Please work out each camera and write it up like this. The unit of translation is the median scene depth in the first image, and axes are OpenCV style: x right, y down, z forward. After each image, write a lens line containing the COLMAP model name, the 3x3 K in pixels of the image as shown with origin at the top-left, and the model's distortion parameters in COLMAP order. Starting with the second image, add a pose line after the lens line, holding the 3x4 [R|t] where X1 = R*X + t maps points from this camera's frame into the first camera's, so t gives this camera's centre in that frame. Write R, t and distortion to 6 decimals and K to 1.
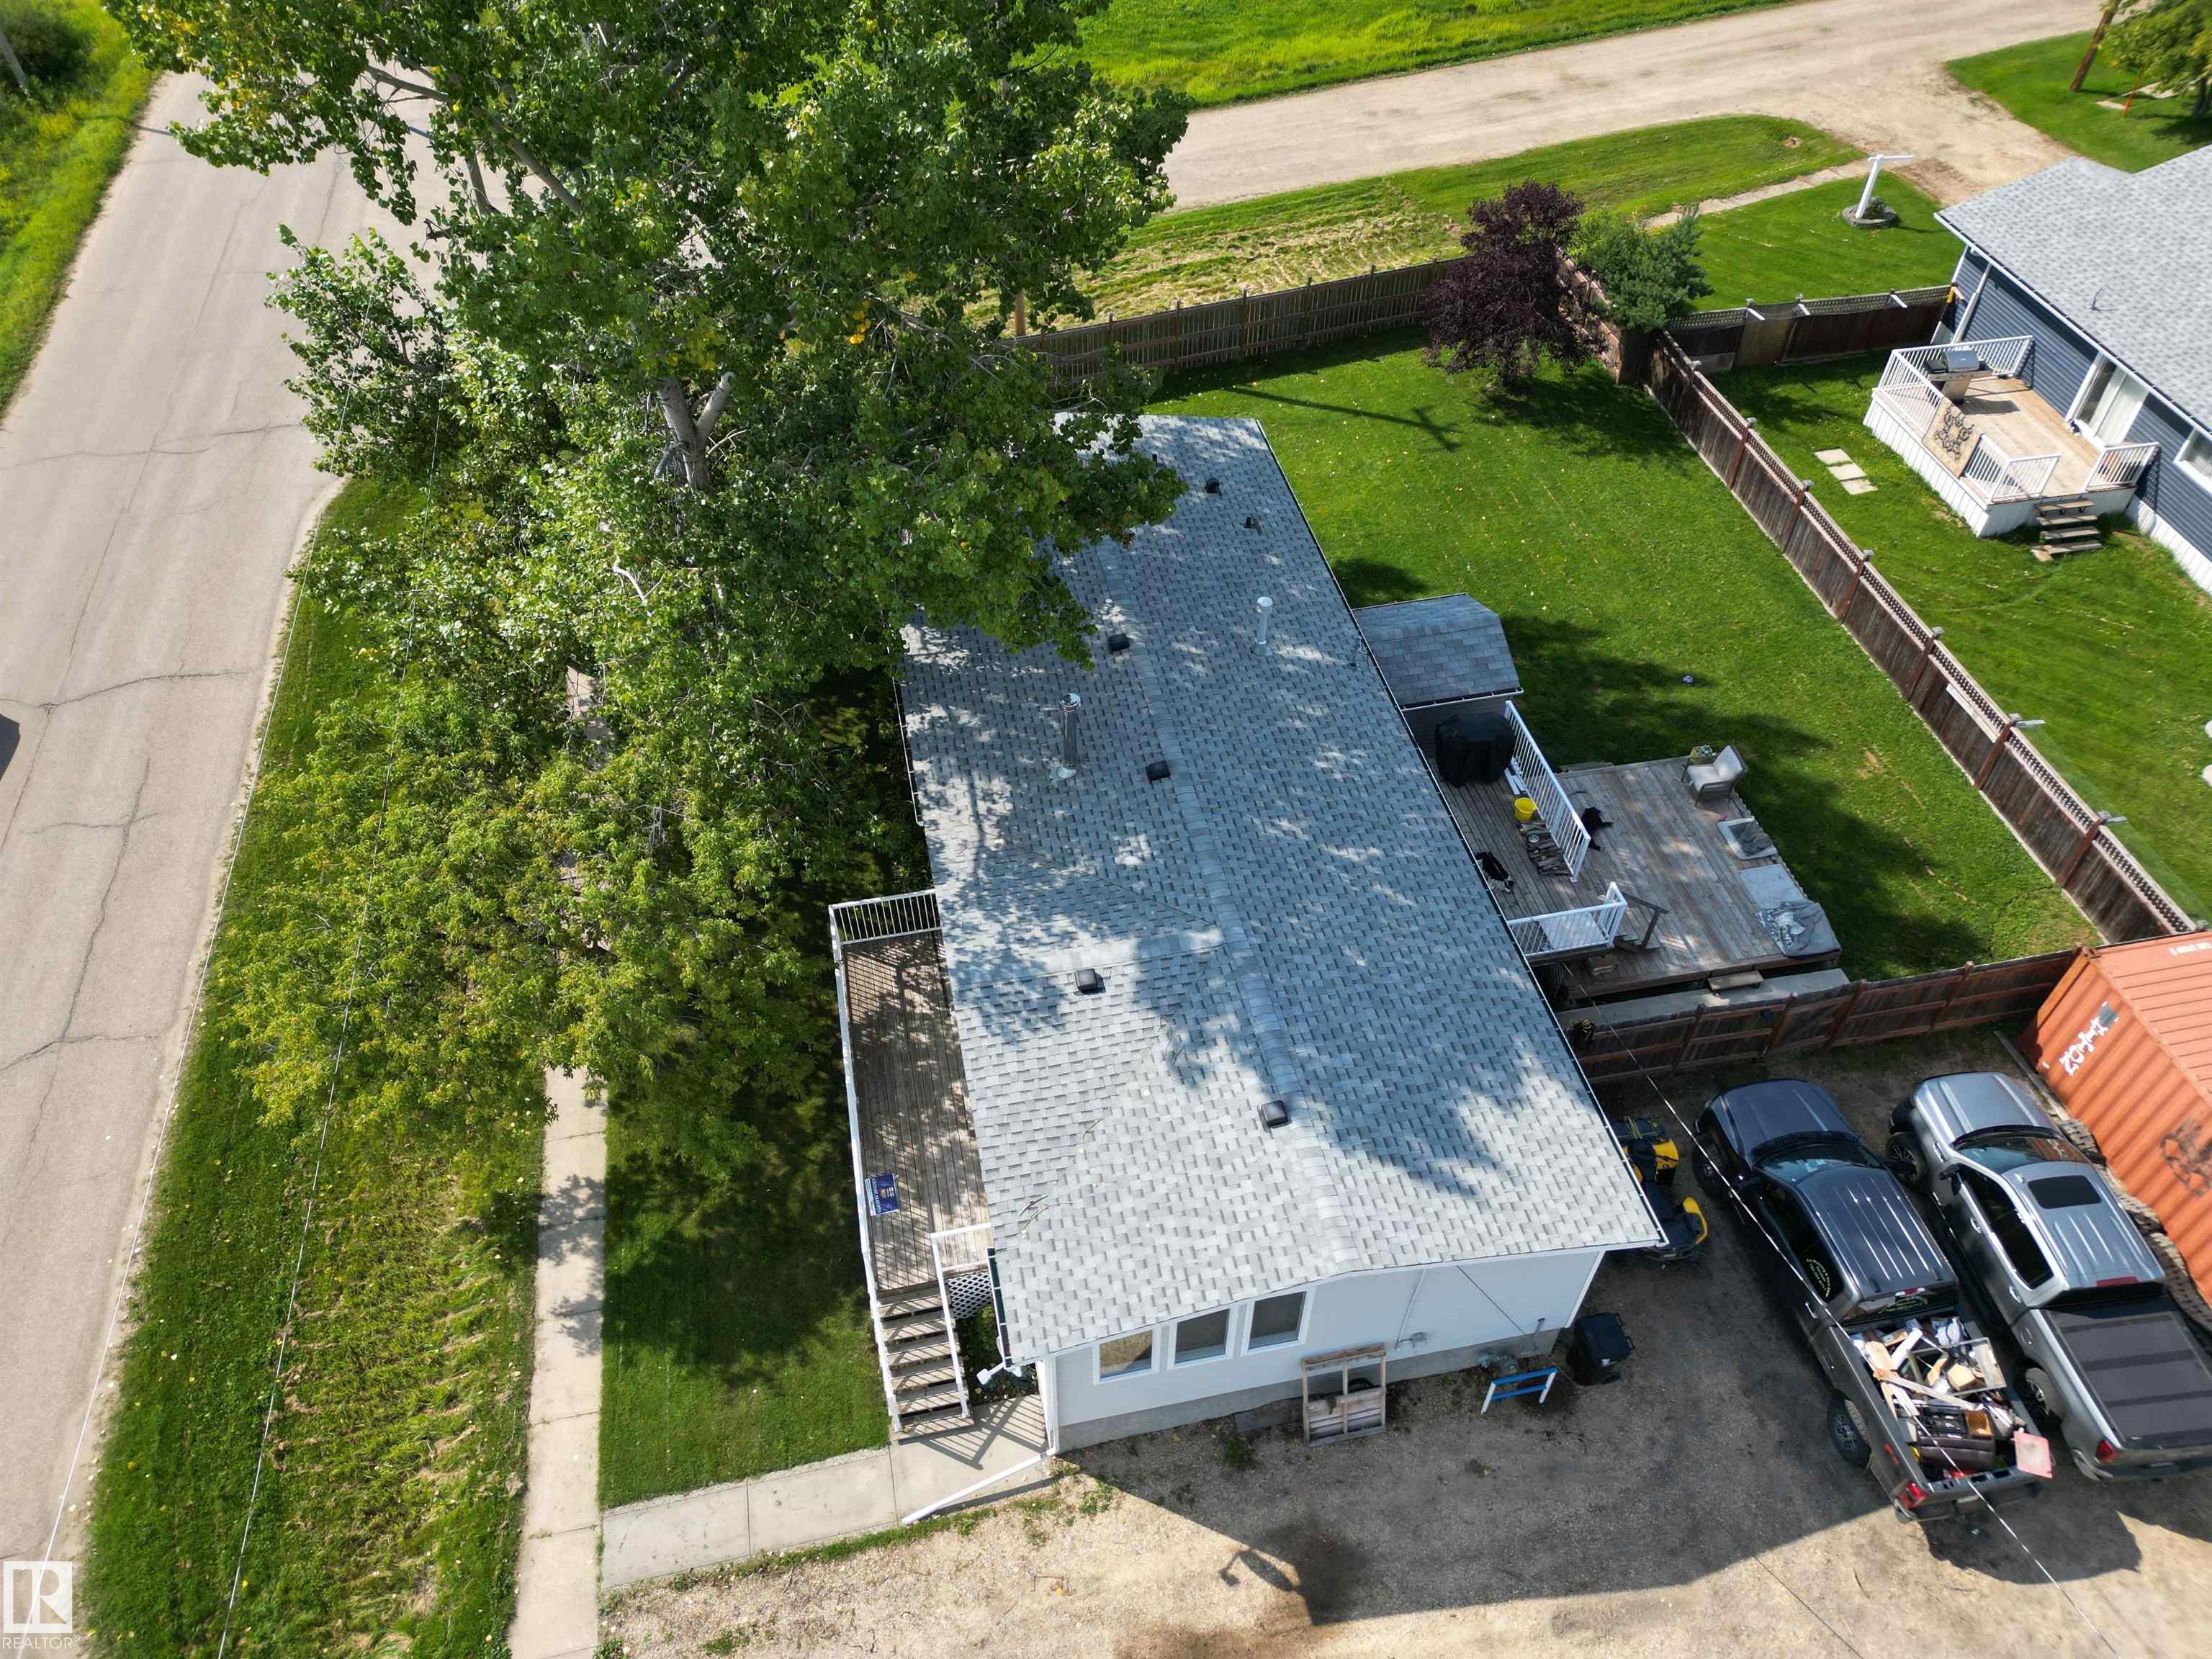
lens RADIAL K [[1532.9, 0, 1098.9], [0, 1532.9, 829.0], [0, 0, 1]] dist [0.055168, -0.045692]
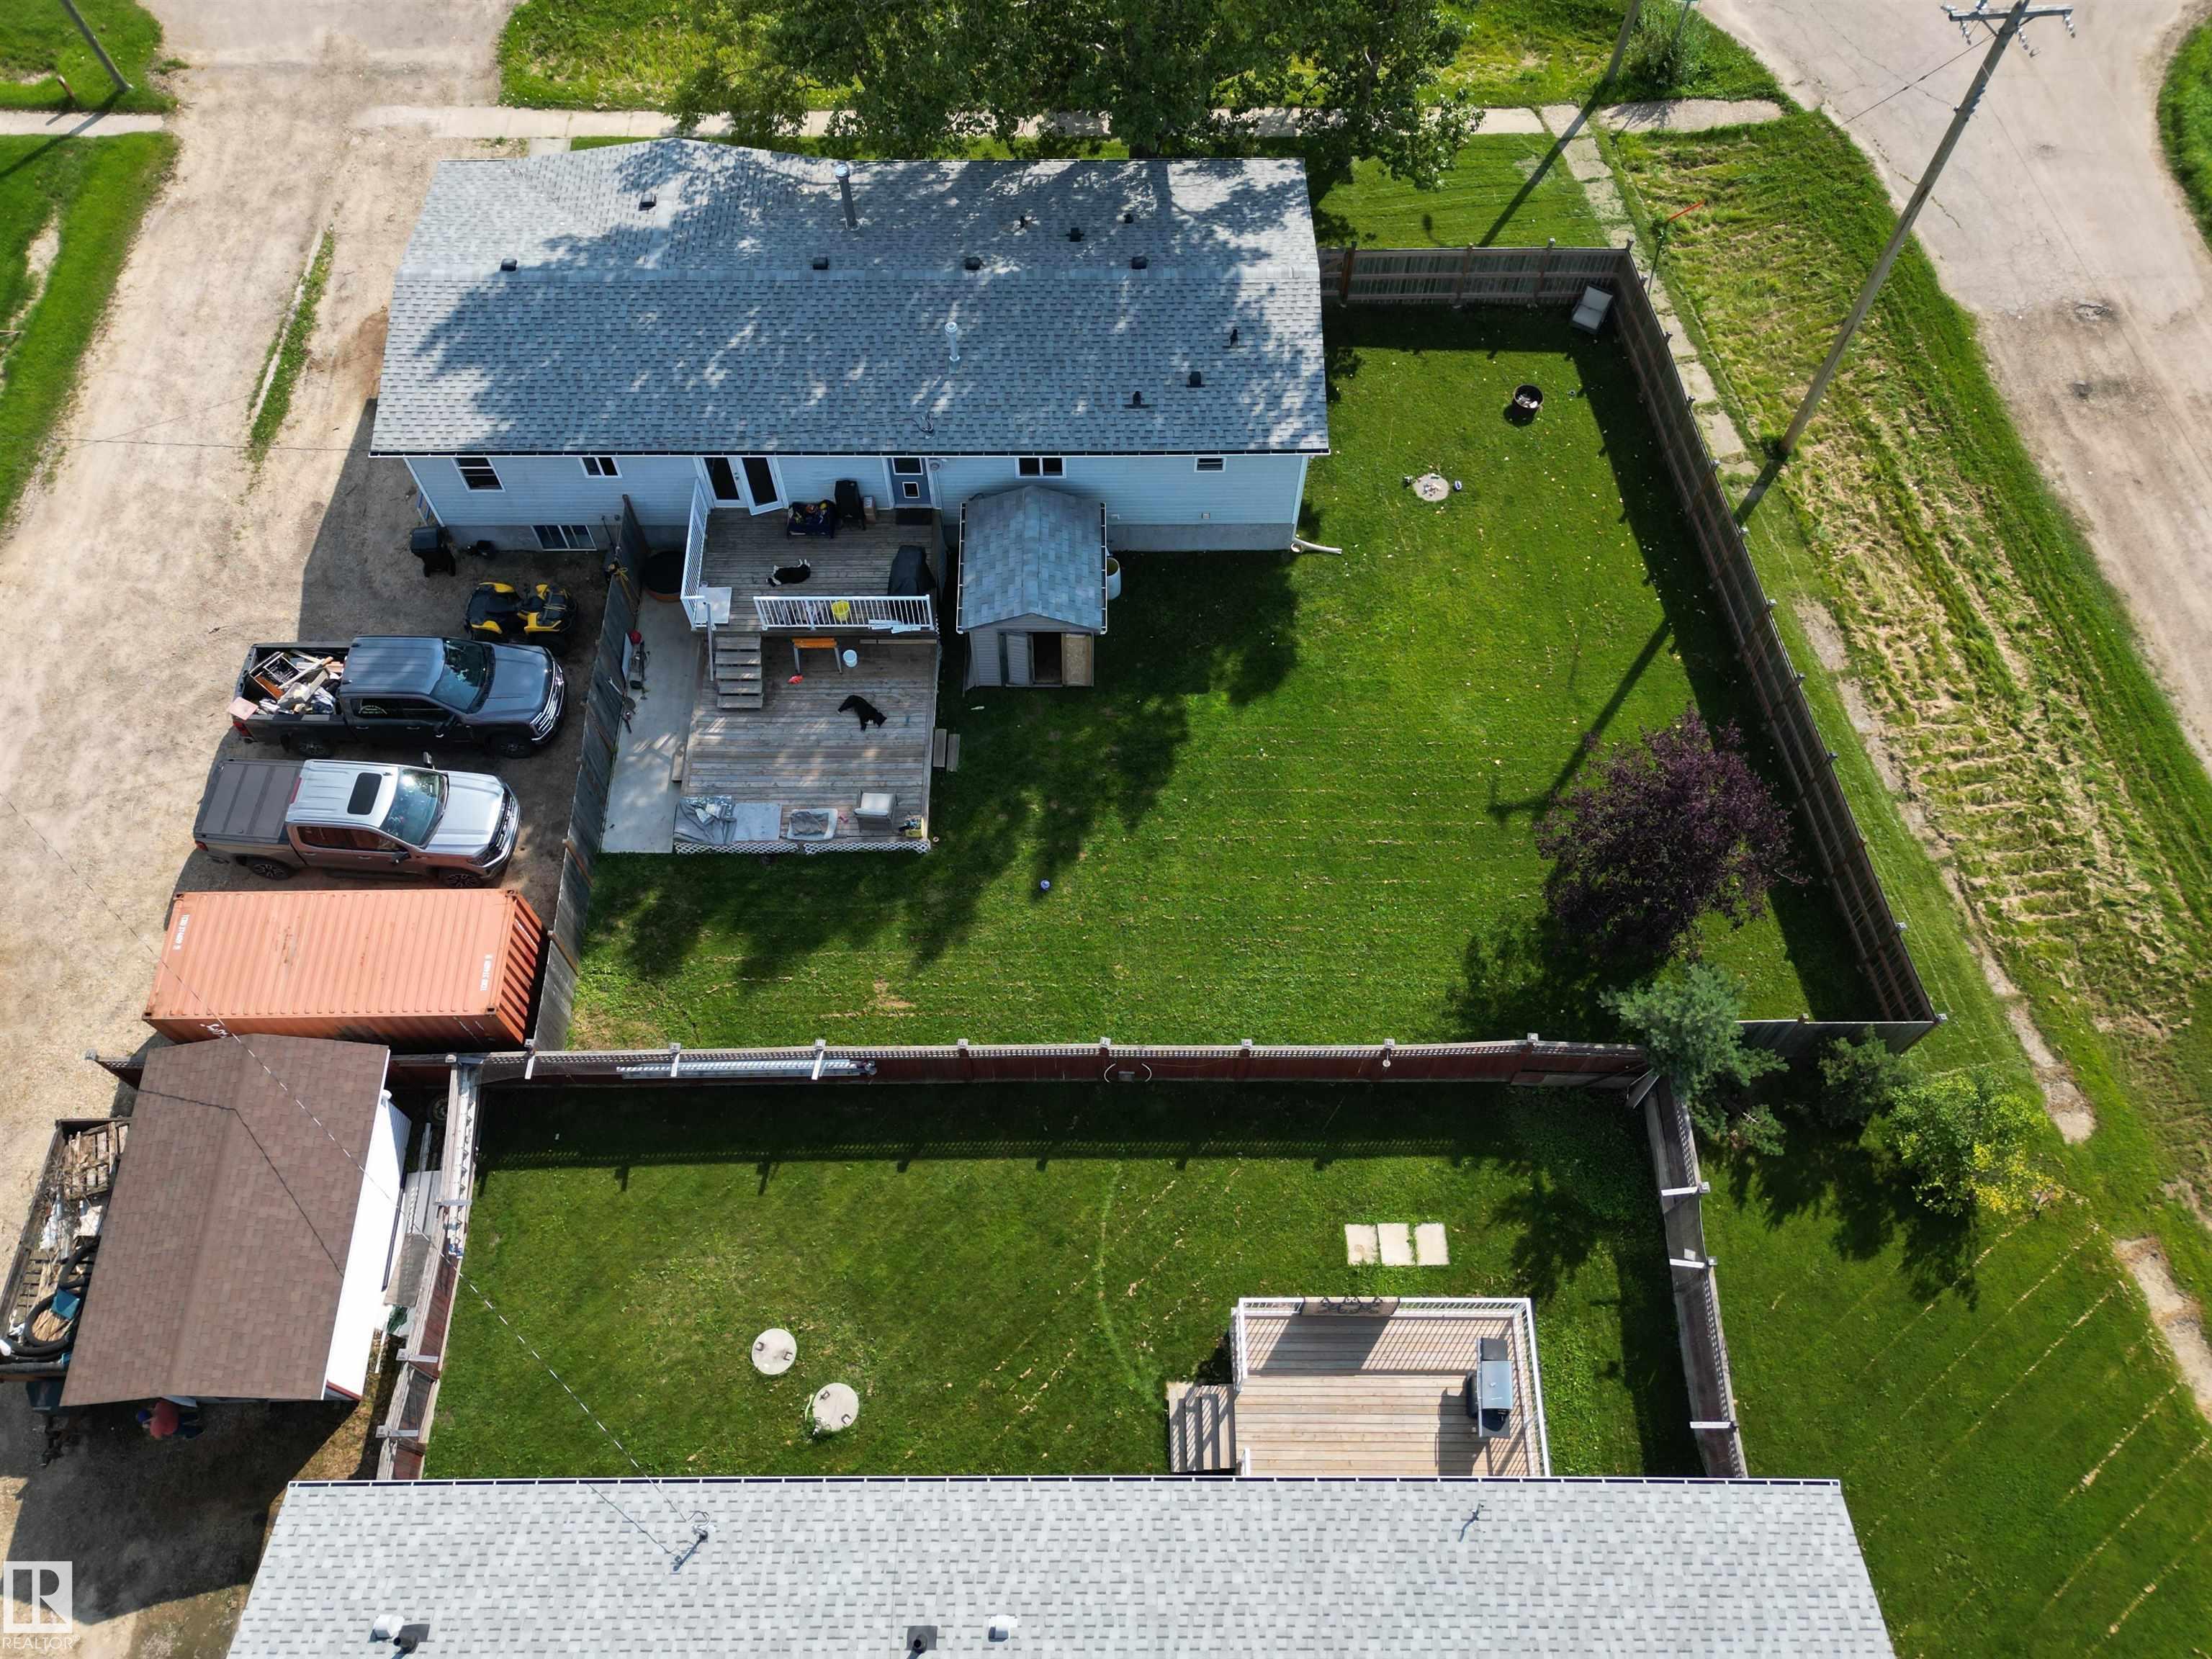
lens RADIAL K [[1670.7, 0, 1106.0], [0, 1670.7, 829.5], [0, 0, 1]] dist [0.051461, -0.036948]
pose [[-0.187271, 0.871553, -0.453129, 1.191885], [-0.717058, 0.193991, 0.669473, -1.208990], [0.671384, 0.450293, 0.588625, 0.582174]]
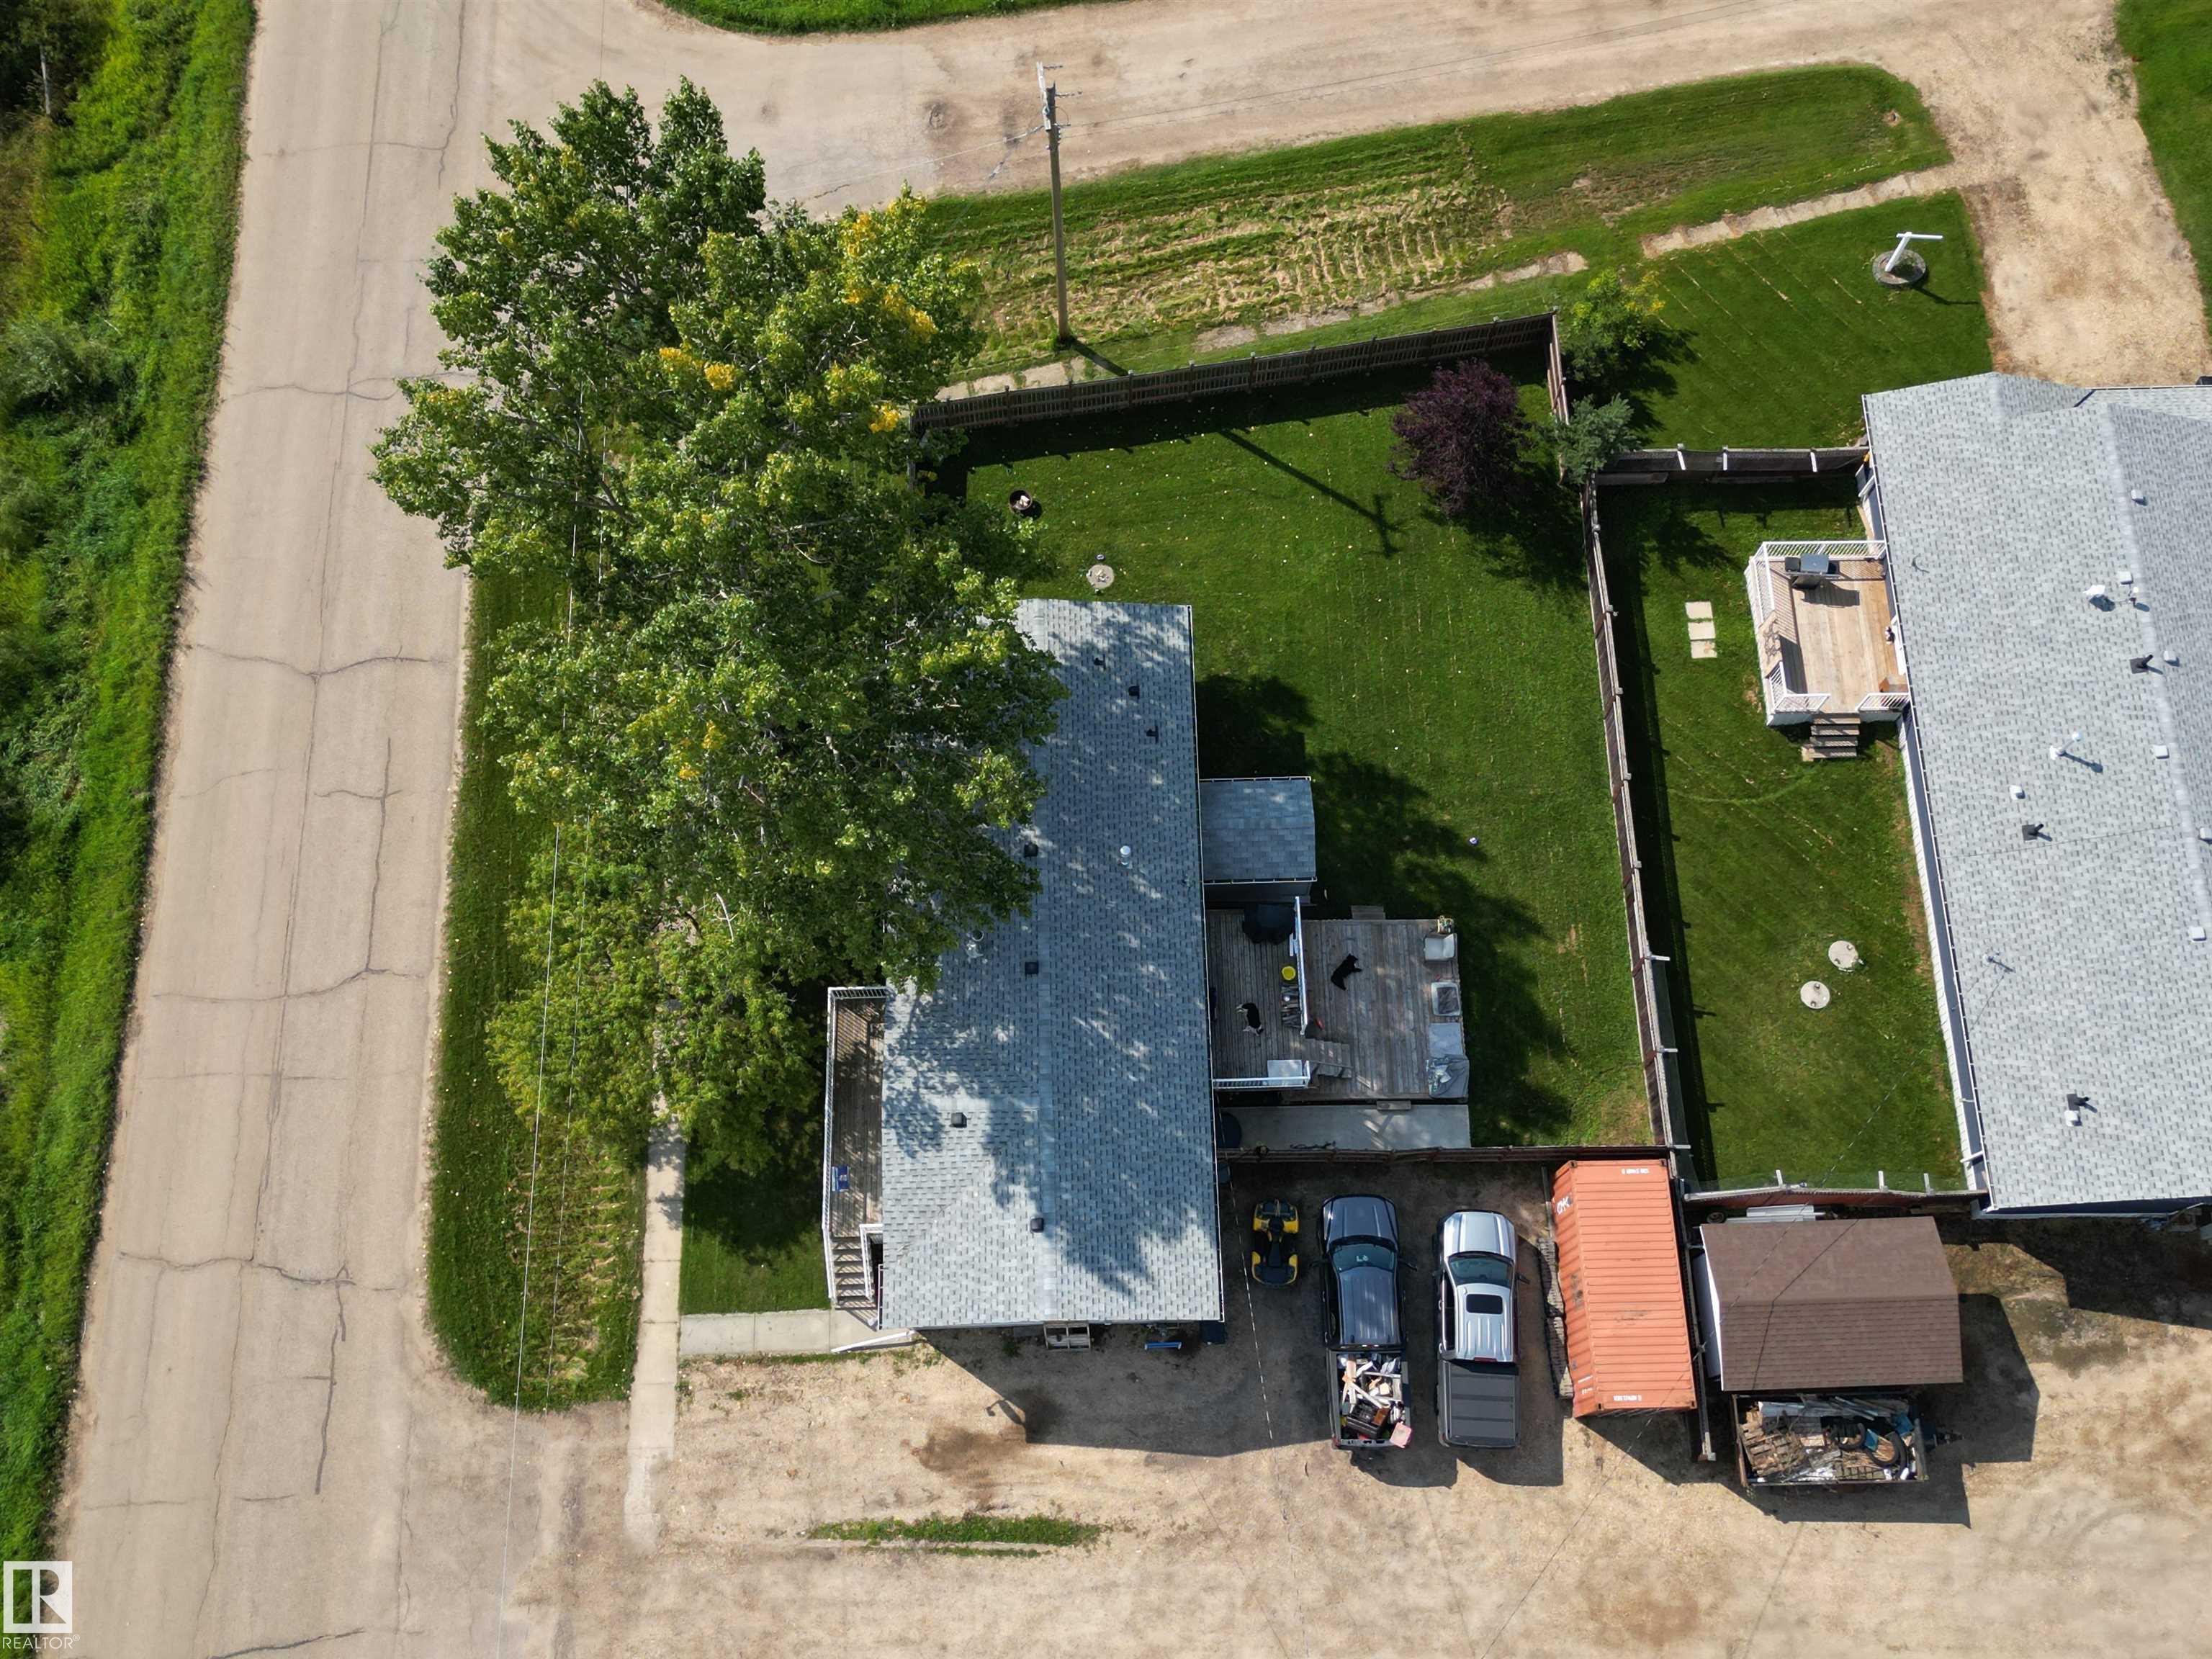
lens RADIAL K [[2065.2, 0, 1093.9], [0, 2065.2, 827.6], [0, 0, 1]] dist [0.117862, -0.222335]
pose [[0.985135, 0.162378, -0.056054, 0.222778], [-0.126405, 0.906190, 0.403536, -1.171537], [0.116322, -0.390452, 0.913245, -1.024141]]
